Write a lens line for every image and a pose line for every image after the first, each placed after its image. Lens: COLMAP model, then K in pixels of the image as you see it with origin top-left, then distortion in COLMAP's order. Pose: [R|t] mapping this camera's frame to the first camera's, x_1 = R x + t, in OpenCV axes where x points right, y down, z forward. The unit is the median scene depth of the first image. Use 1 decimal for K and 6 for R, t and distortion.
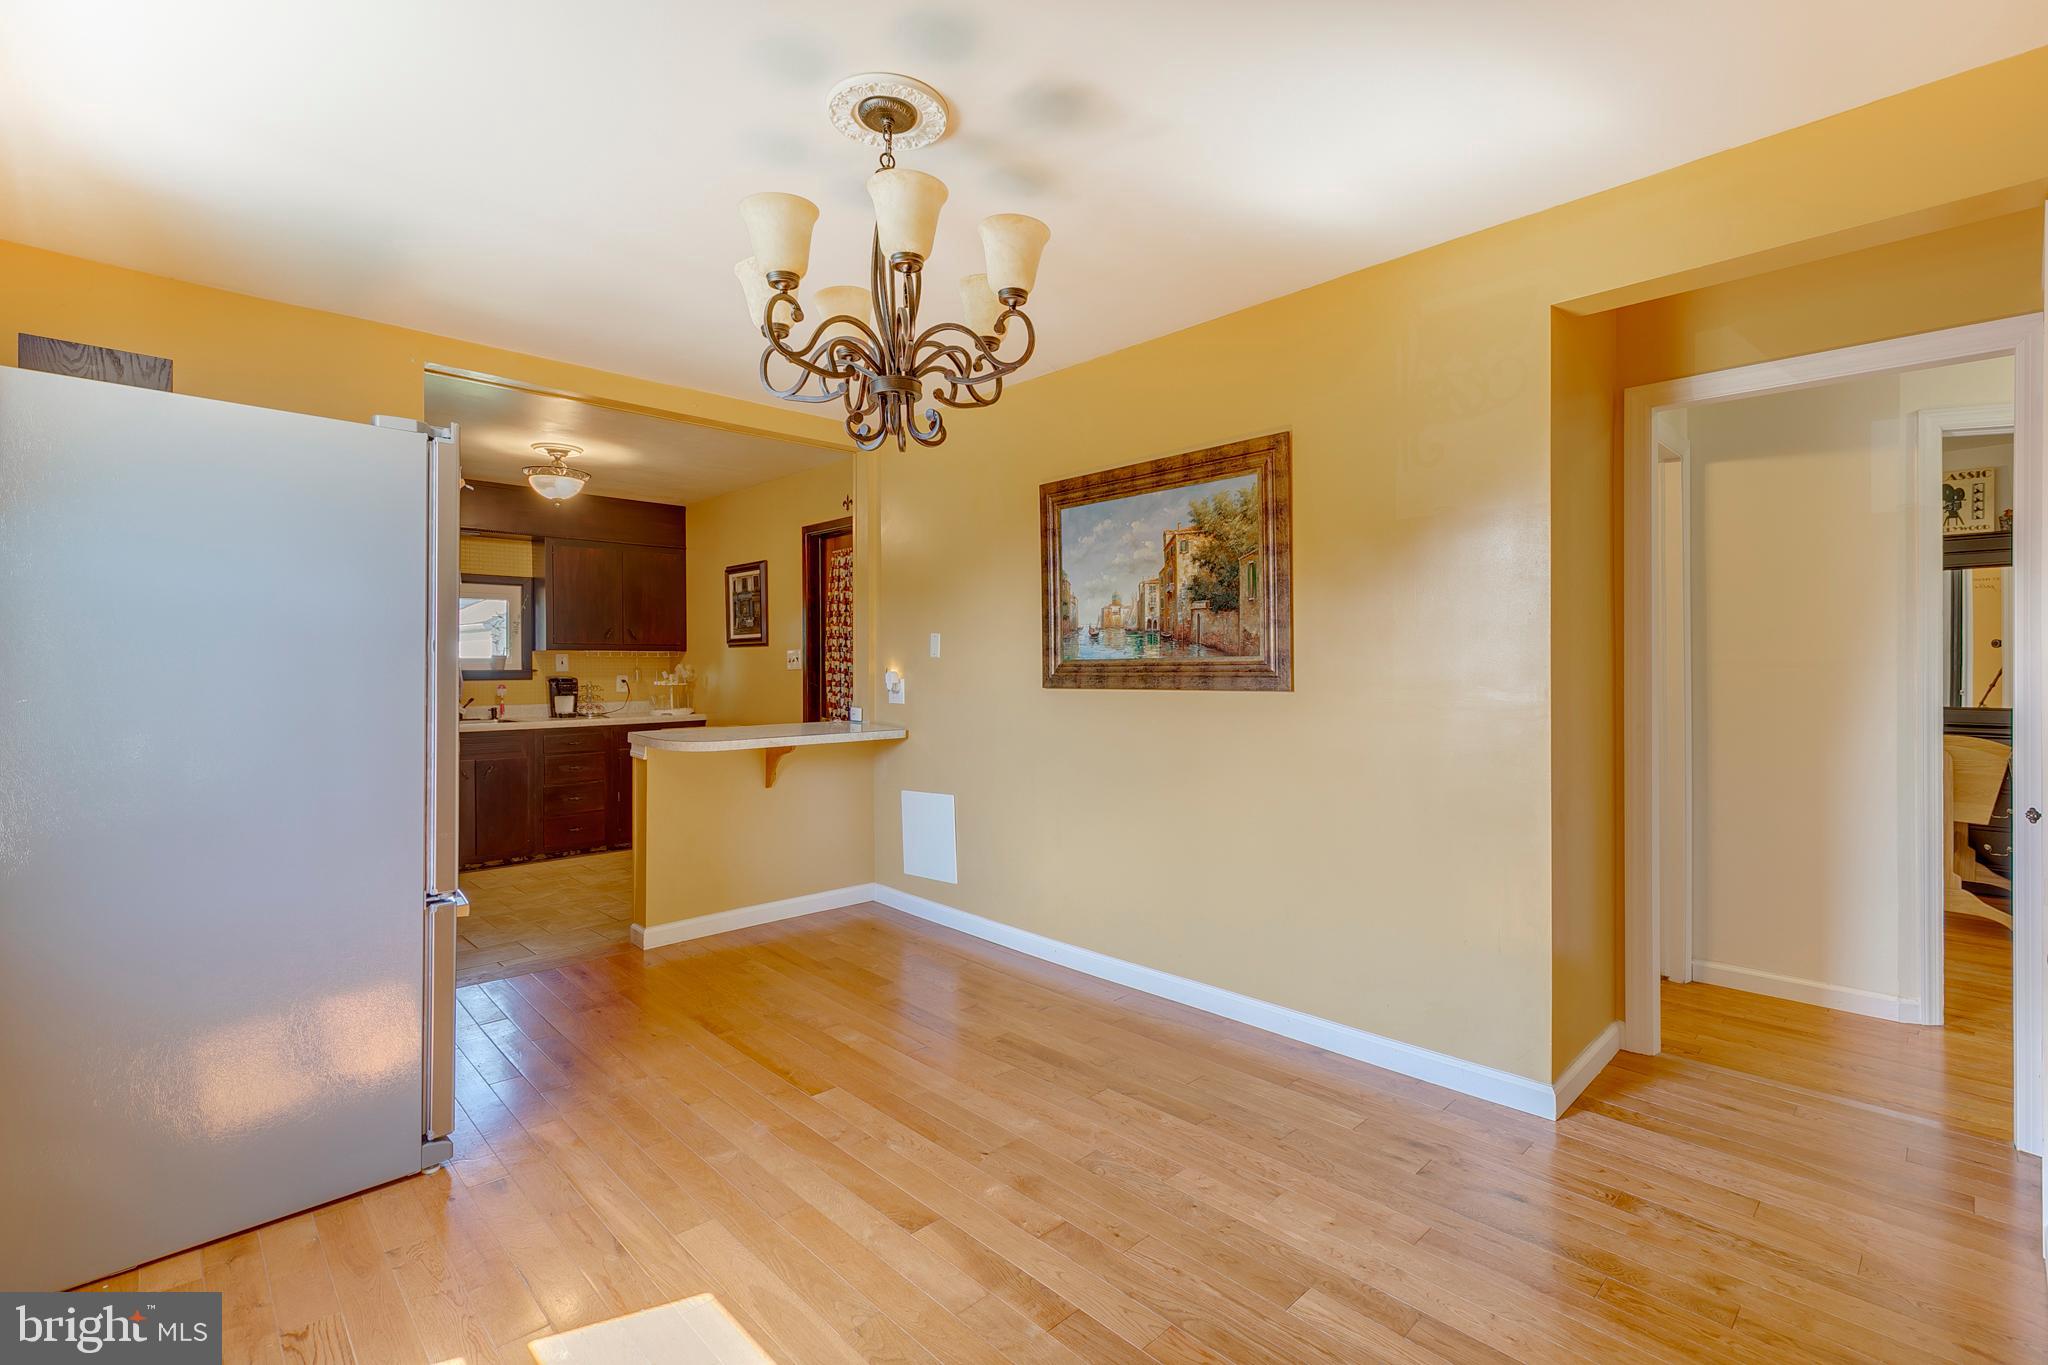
lens RADIAL K [[918.7, 0, 1042.5], [0, 918.7, 668.8], [0, 0, 1]] dist [0.004504, -0.001521]
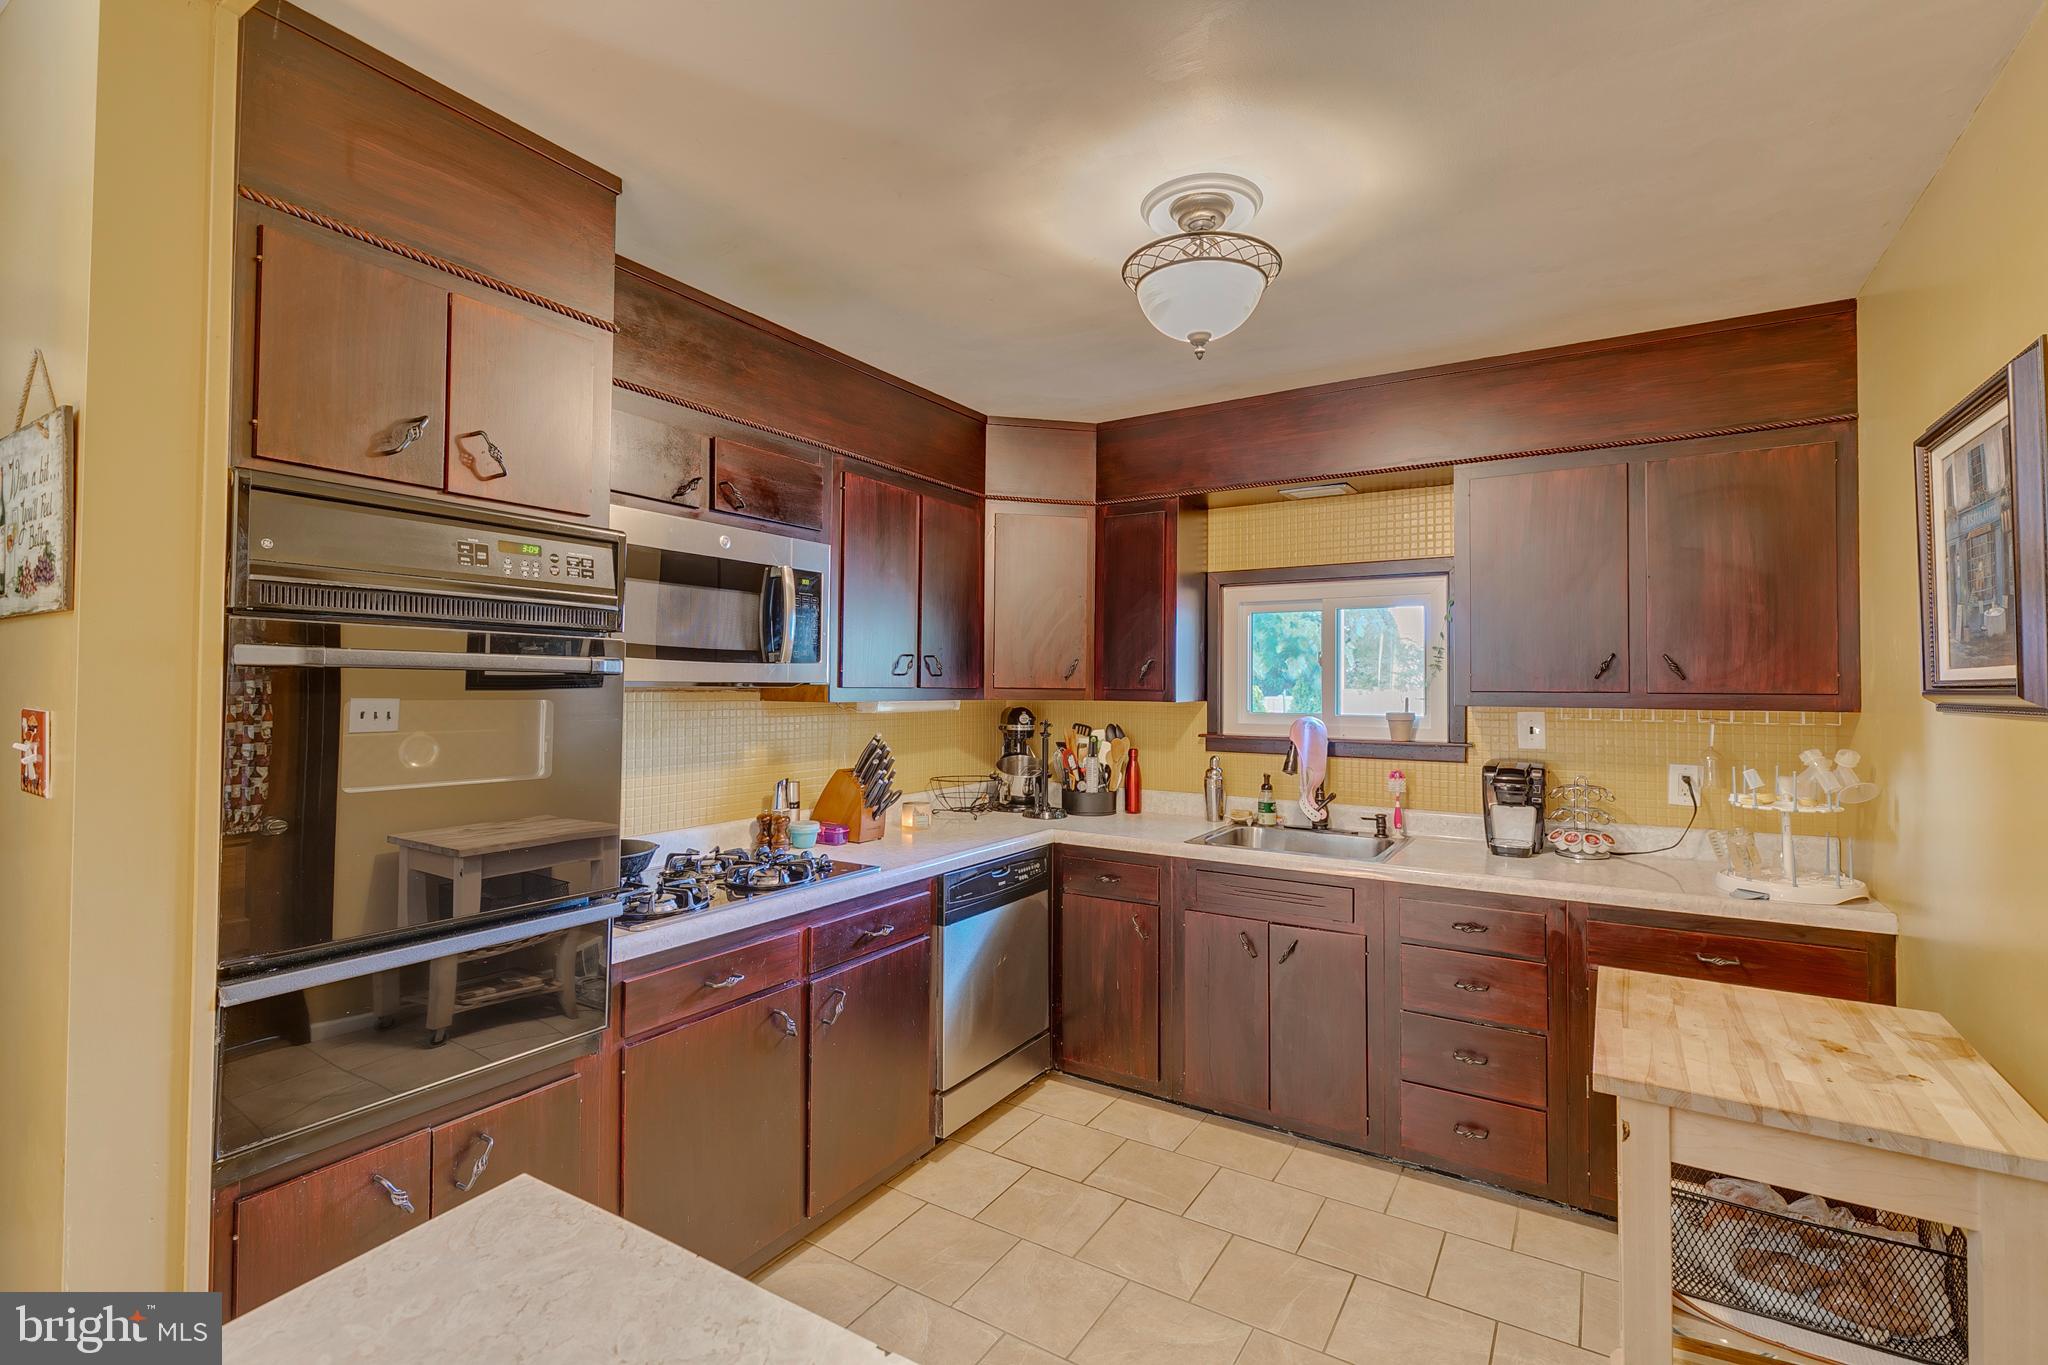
lens RADIAL K [[918.7, 0, 1033.8], [0, 918.7, 668.6], [0, 0, 1]] dist [0.004504, -0.001521]
pose [[0.235677, -0.011571, -0.971762, -0.134867], [-0.010356, 0.999842, -0.014417, -0.029992], [0.971776, 0.013462, 0.235520, 0.676270]]
